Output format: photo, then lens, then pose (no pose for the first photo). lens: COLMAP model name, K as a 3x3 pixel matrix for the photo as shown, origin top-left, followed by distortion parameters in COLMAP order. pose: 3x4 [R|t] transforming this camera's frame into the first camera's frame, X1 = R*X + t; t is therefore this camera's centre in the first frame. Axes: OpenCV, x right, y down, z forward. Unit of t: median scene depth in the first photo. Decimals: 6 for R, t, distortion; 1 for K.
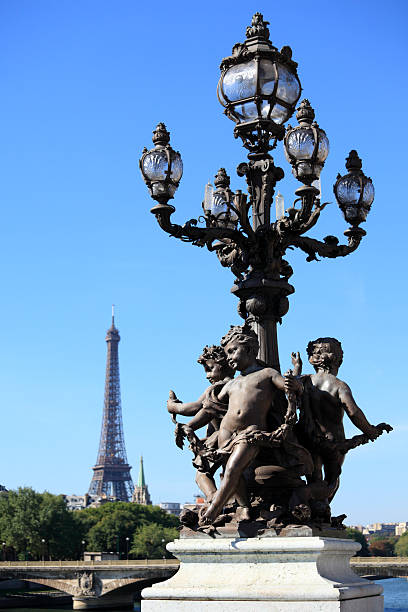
lens RADIAL K [[1101.5, 0, 204.0], [0, 1101.5, 306.0], [0, 0, 1]] dist [-0.214227, -0.087715]
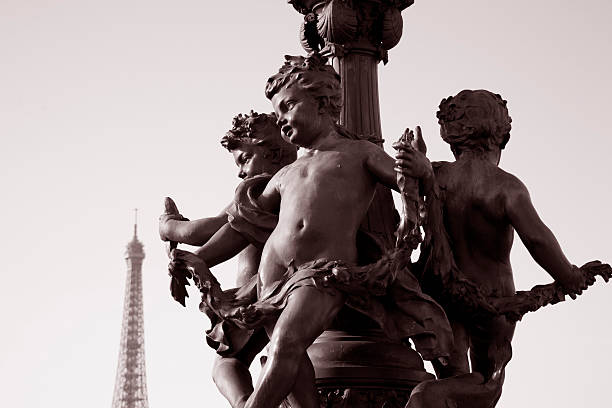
lens RADIAL K [[1511.7, 0, 306.0], [0, 1511.7, 204.0], [0, 0, 1]] dist [0.441407, 0.243175]
pose [[0.999490, 0.010698, 0.030101, 0.013546], [-0.010625, 0.999940, -0.002587, 0.086036], [-0.030127, 0.002266, 0.999544, 0.319676]]
